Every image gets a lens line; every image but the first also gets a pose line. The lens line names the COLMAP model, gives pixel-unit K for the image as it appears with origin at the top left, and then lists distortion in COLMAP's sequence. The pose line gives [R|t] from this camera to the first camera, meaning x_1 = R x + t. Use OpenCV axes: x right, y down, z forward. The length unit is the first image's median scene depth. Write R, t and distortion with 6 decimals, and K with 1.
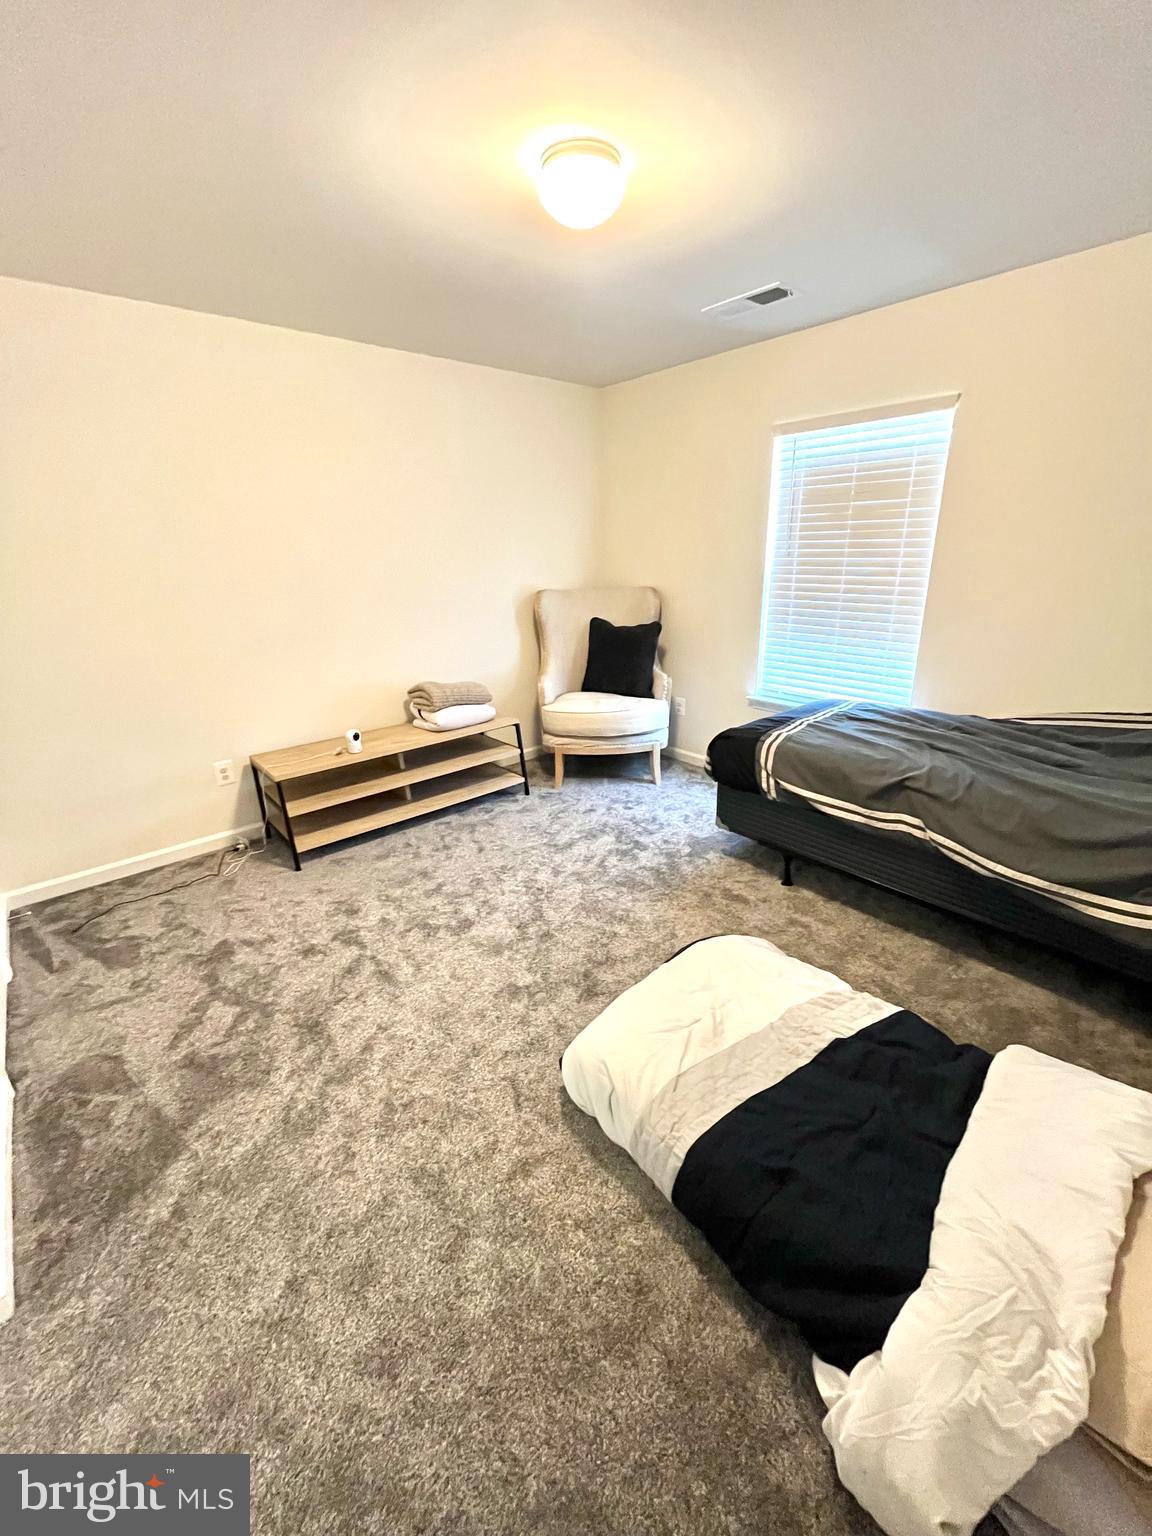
lens RADIAL K [[620.9, 0, 578.2], [0, 620.9, 760.9], [0, 0, 1]] dist [-0.003660, 0.000903]
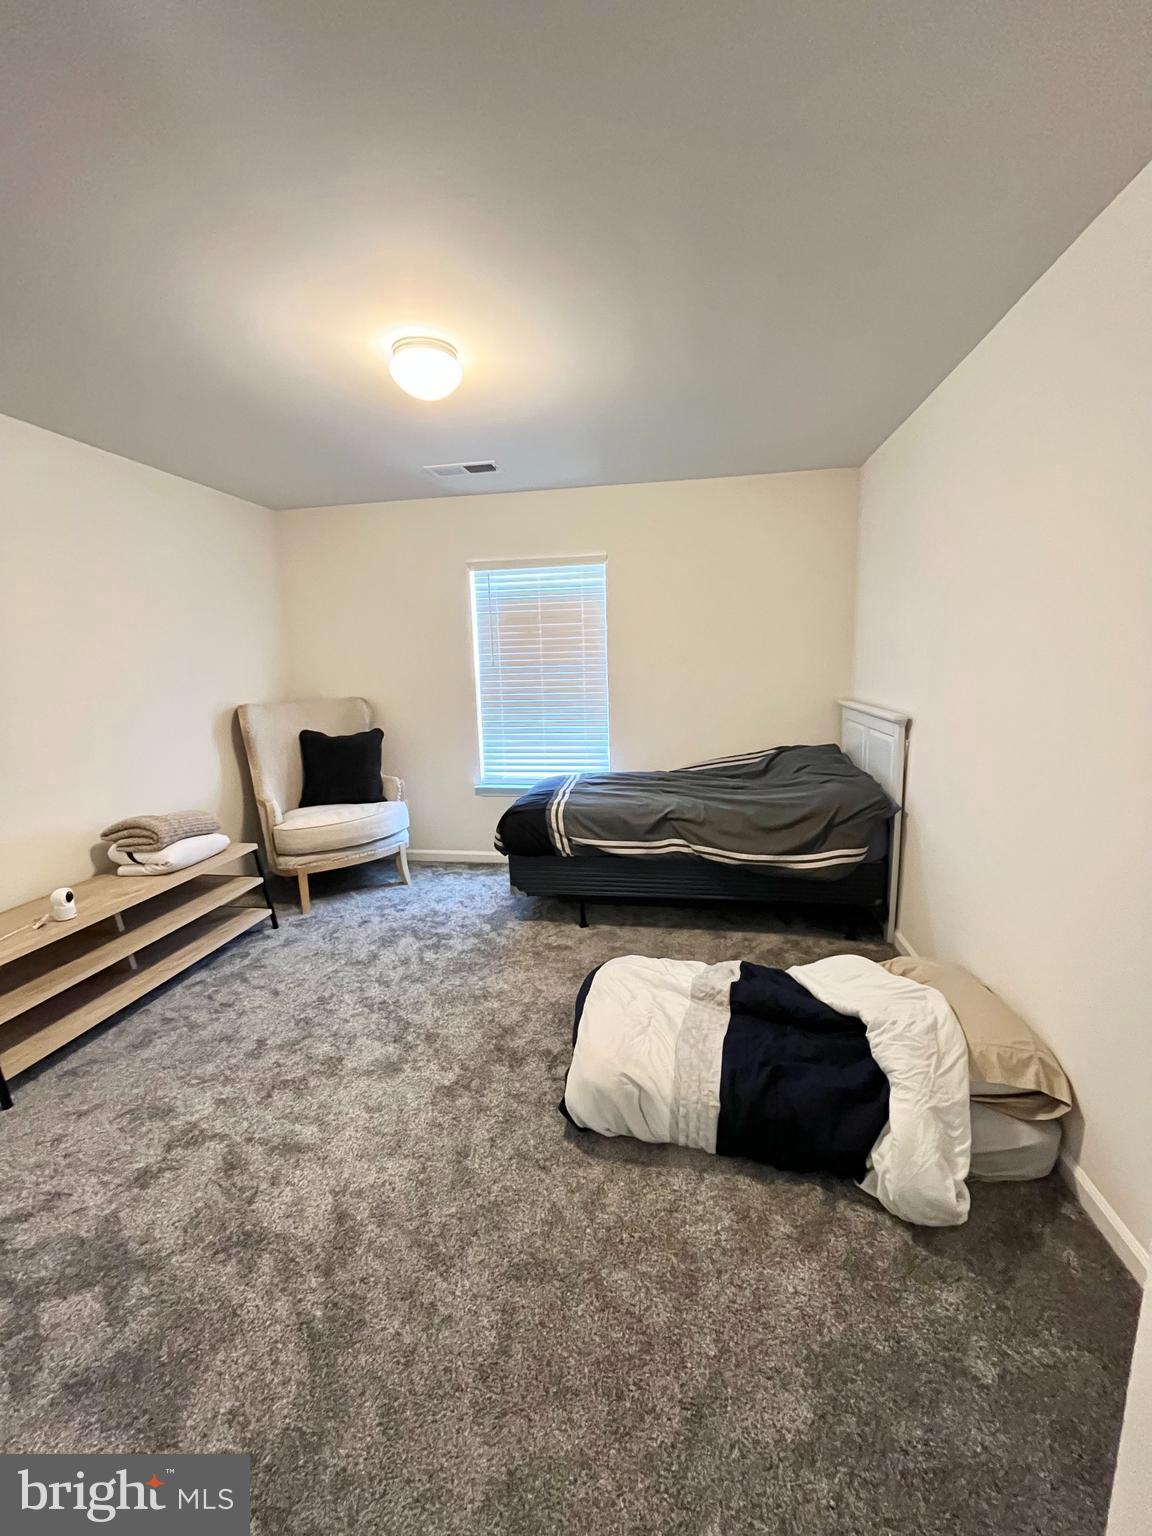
lens RADIAL K [[620.9, 0, 578.2], [0, 620.9, 760.9], [0, 0, 1]] dist [-0.003660, 0.000903]
pose [[0.772824, -0.102257, 0.626328, -0.363978], [0.217106, 0.969984, -0.109523, 0.018625], [-0.596329, 0.220622, 0.771827, 0.021467]]
